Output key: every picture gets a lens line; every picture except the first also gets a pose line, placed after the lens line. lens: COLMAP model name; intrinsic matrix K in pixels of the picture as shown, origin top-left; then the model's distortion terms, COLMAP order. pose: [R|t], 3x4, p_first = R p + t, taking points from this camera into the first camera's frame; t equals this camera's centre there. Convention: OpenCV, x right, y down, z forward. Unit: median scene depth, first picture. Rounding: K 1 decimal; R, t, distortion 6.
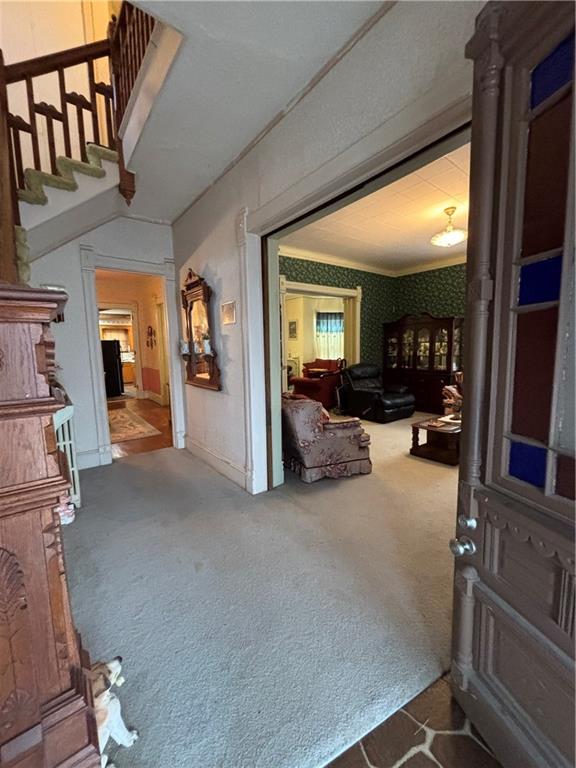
lens RADIAL K [[307.5, 0, 284.0], [0, 307.5, 381.1], [0, 0, 1]] dist [-0.001234, -0.000866]
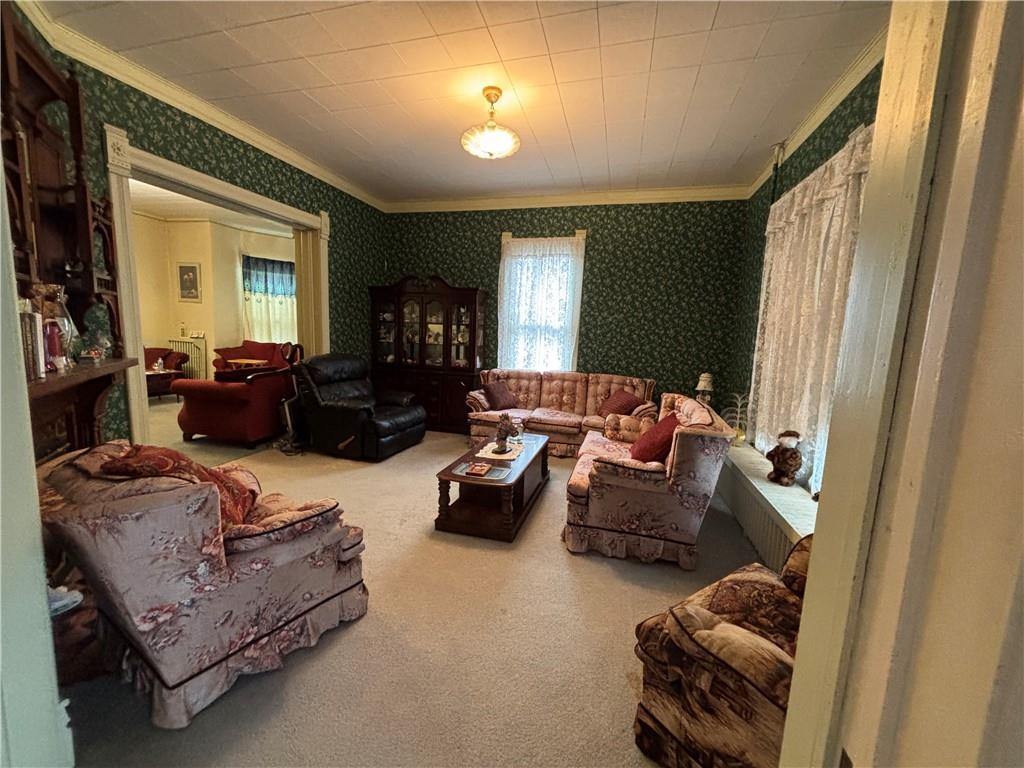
lens RADIAL K [[410.0, 0, 514.6], [0, 410.0, 389.3], [0, 0, 1]] dist [-0.001234, -0.000866]
pose [[0.785501, -0.033721, 0.617942, 0.053370], [0.009050, 0.999034, 0.043013, -0.024561], [-0.618795, -0.028194, 0.785047, 0.231150]]
